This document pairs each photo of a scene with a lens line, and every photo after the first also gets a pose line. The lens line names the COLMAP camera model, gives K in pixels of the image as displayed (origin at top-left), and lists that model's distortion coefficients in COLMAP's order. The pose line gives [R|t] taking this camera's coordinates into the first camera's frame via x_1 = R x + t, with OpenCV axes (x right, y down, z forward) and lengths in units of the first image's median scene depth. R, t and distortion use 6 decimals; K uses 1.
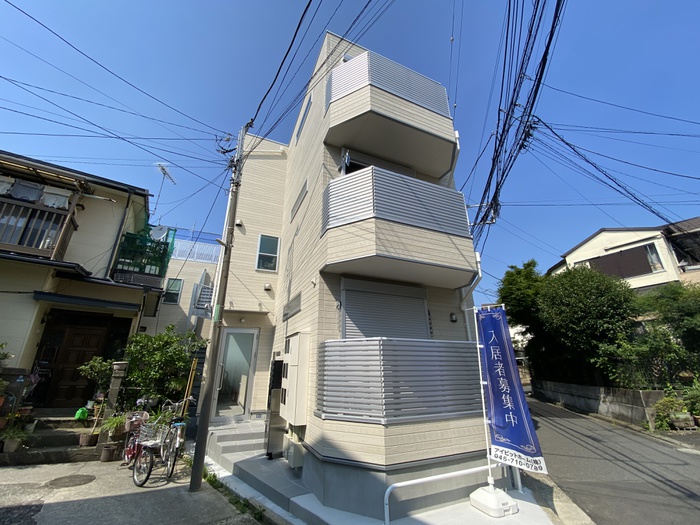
lens RADIAL K [[284.3, 0, 351.2], [0, 284.3, 255.9], [0, 0, 1]] dist [0.027035, -0.021906]
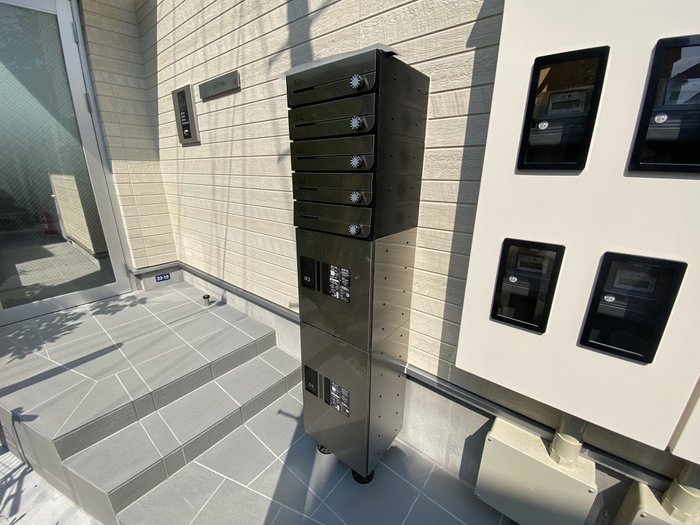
lens RADIAL K [[284.3, 0, 351.2], [0, 284.3, 255.9], [0, 0, 1]] dist [0.027035, -0.021906]
pose [[0.888770, -0.122758, 0.441610, -0.246562], [-0.177918, 0.795526, 0.579210, 0.255956], [-0.422414, -0.593354, 0.685198, 0.604764]]
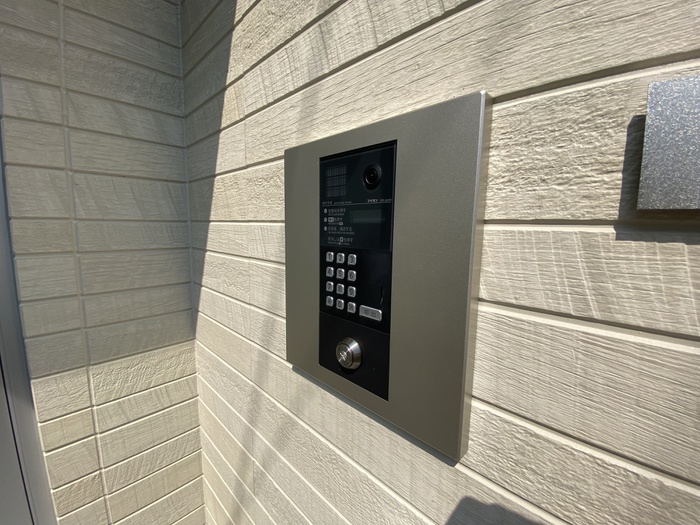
lens RADIAL K [[284.3, 0, 351.2], [0, 284.3, 255.9], [0, 0, 1]] dist [0.027035, -0.021906]
pose [[0.921860, -0.024027, 0.386777, -0.268581], [-0.160795, 0.884388, 0.438182, 0.308383], [-0.352589, -0.466134, 0.811418, 0.878974]]
